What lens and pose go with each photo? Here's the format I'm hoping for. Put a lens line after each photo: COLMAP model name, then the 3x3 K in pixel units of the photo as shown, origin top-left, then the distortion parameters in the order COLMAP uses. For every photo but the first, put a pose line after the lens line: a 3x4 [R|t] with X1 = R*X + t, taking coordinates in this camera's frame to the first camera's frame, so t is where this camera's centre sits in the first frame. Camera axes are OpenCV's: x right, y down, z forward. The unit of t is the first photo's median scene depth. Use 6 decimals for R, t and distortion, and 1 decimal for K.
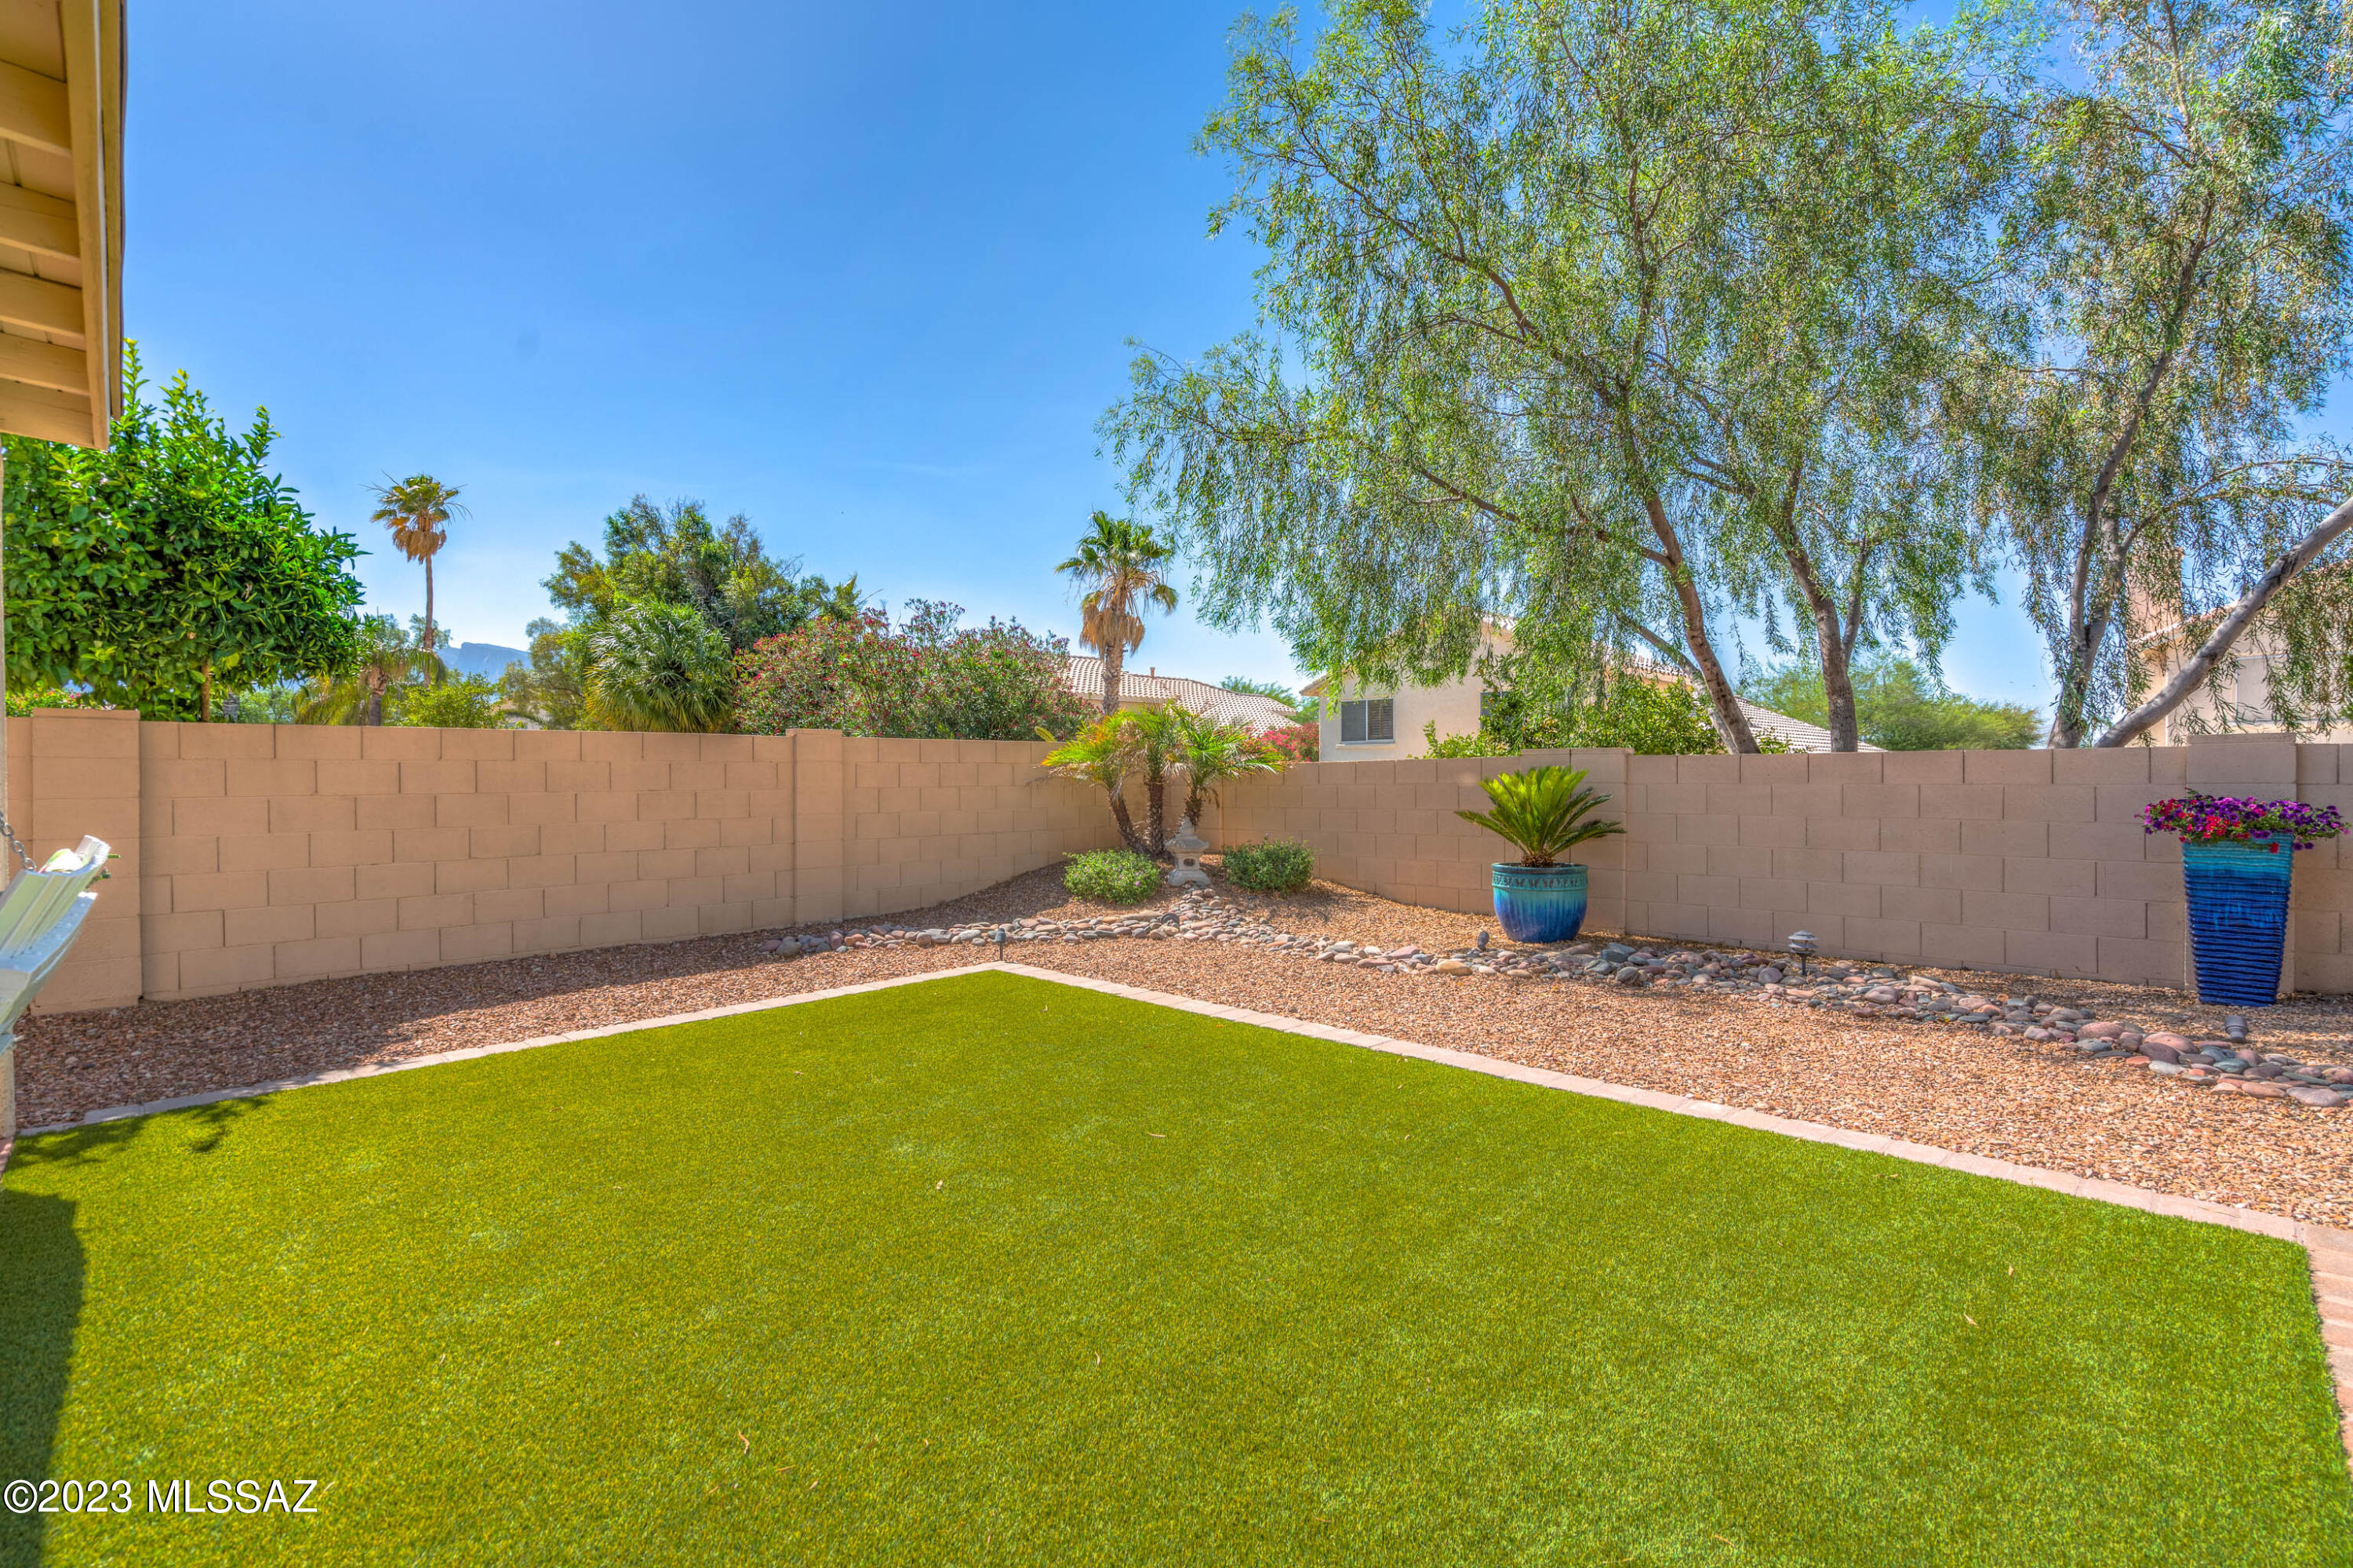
lens RADIAL K [[1069.7, 0, 1174.4], [0, 1069.7, 789.3], [0, 0, 1]] dist [-0.001527, 0.000276]
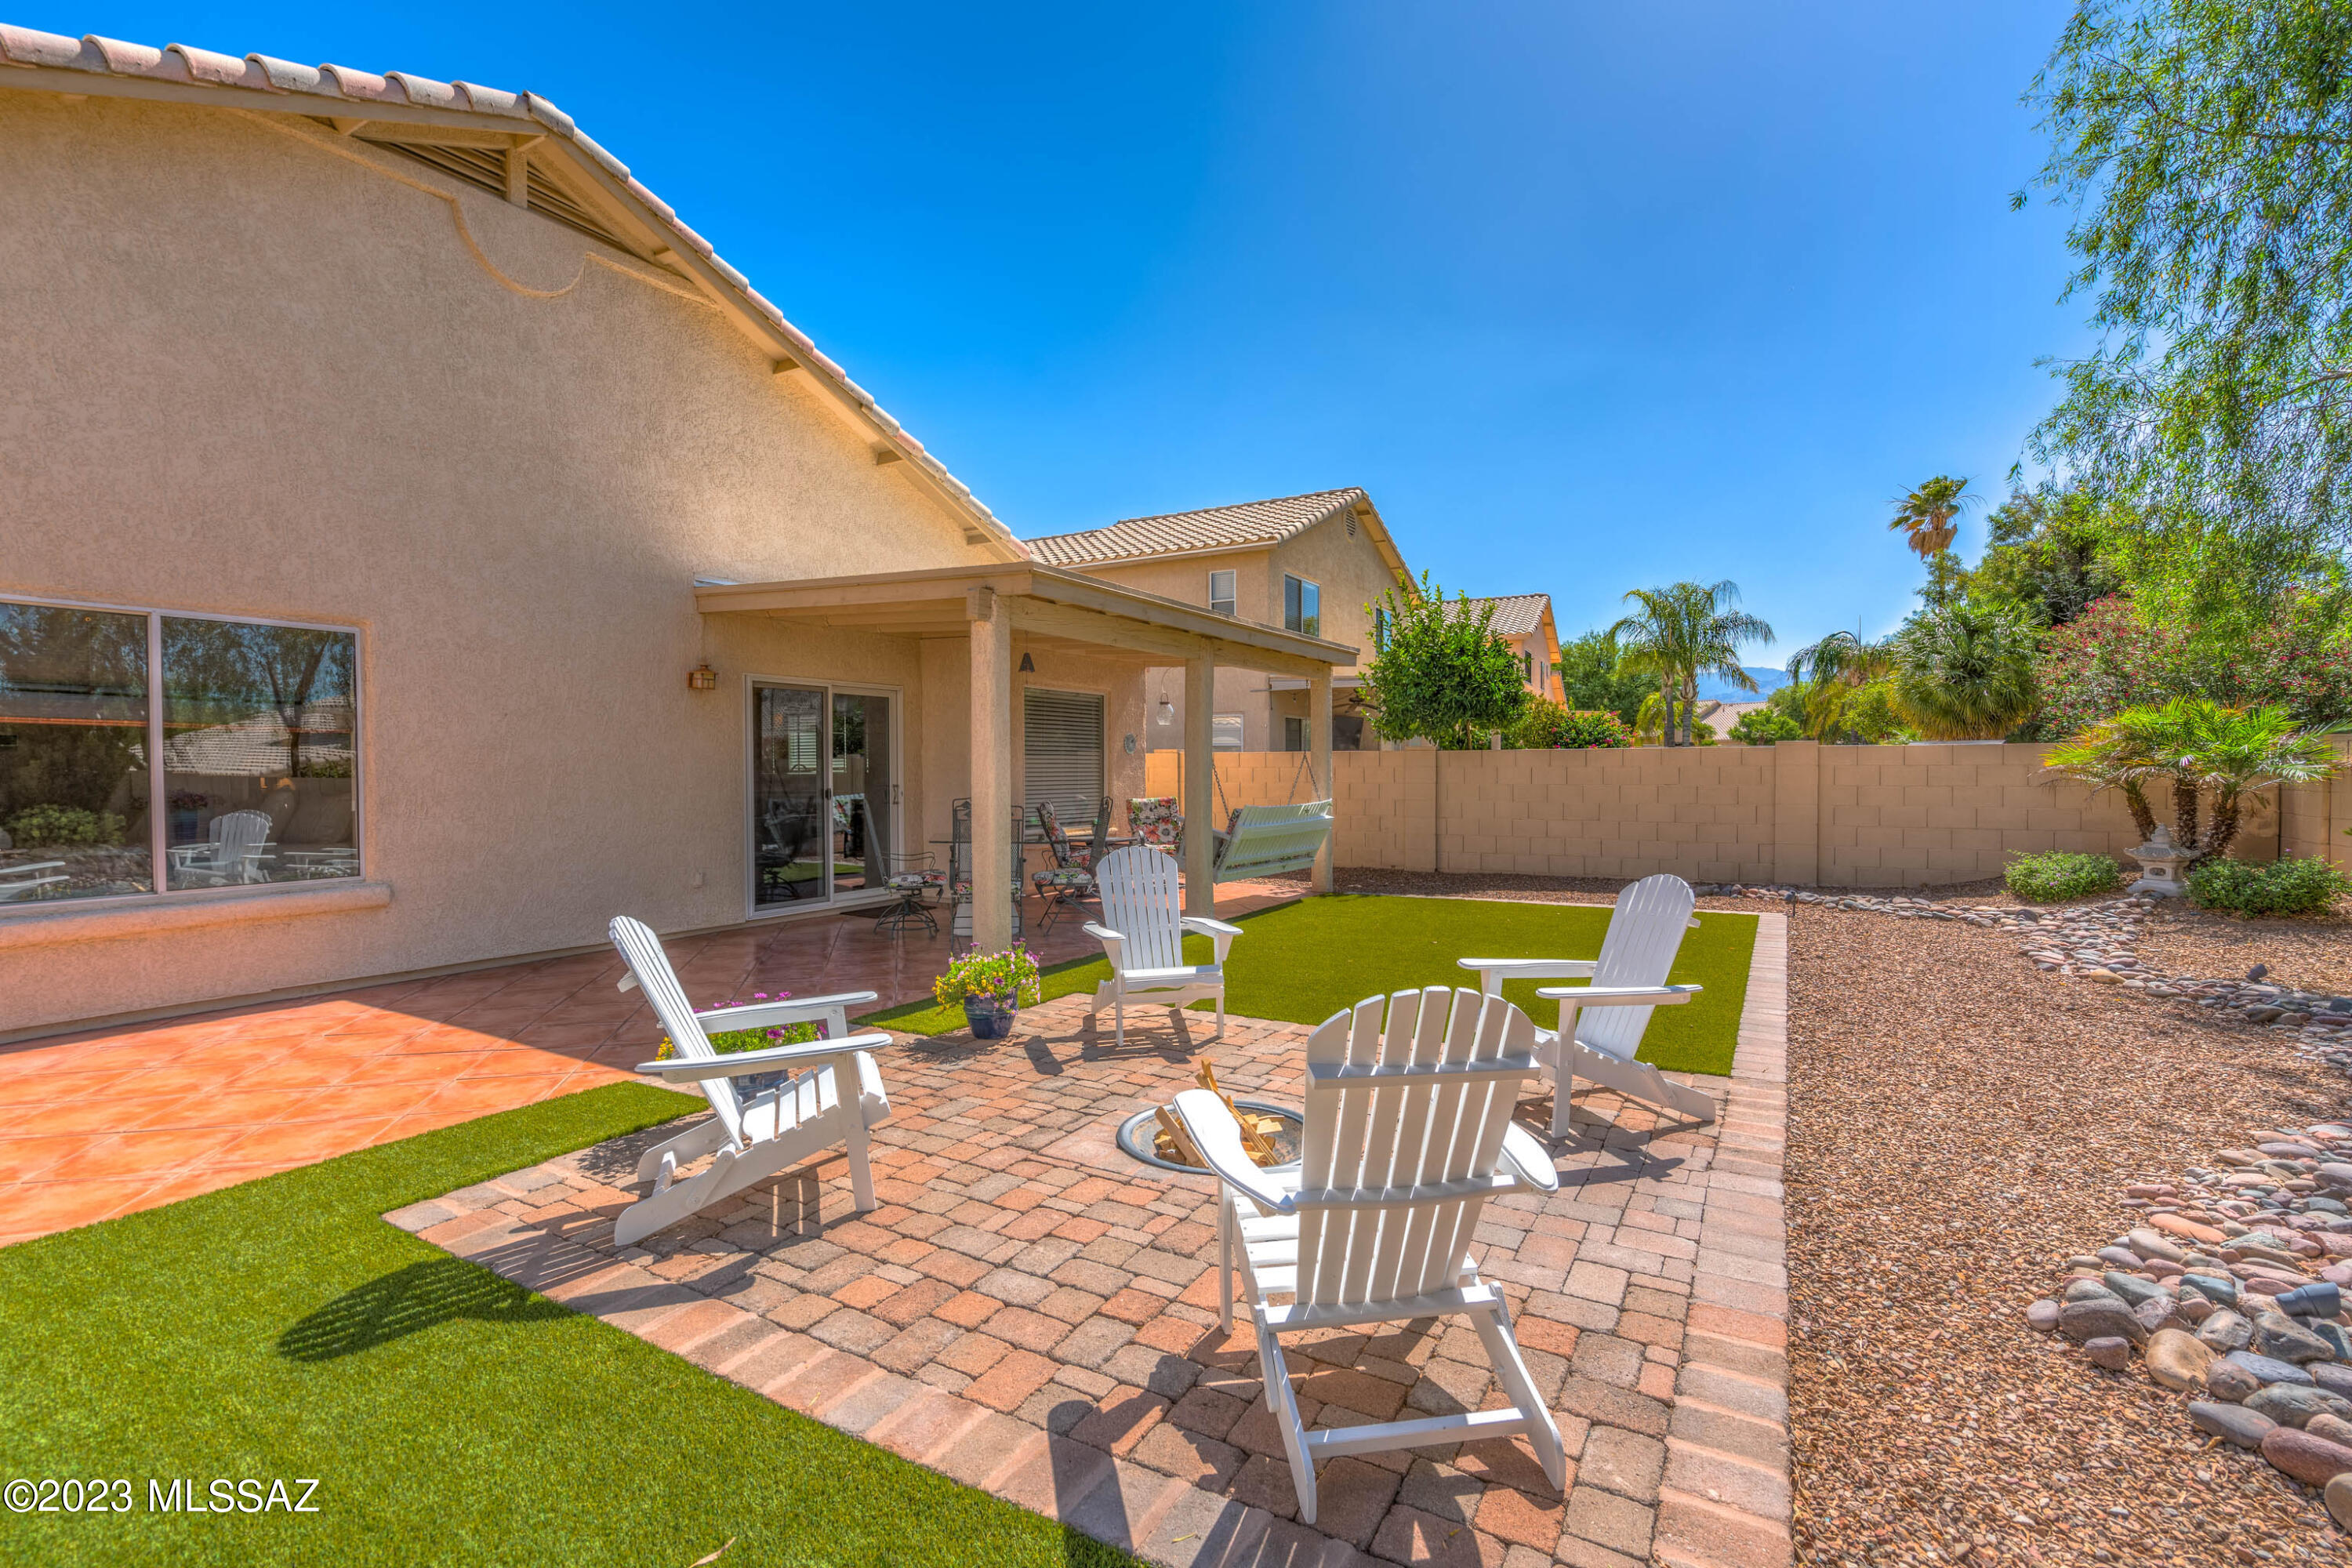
lens RADIAL K [[1069.3, 0, 1176.7], [0, 1069.3, 797.7], [0, 0, 1]] dist [-0.001527, 0.000276]
pose [[0.267676, 0.036547, -0.962816, 0.794885], [-0.008256, 0.999331, 0.035637, -0.027916], [0.963474, -0.001590, 0.267799, -0.118049]]
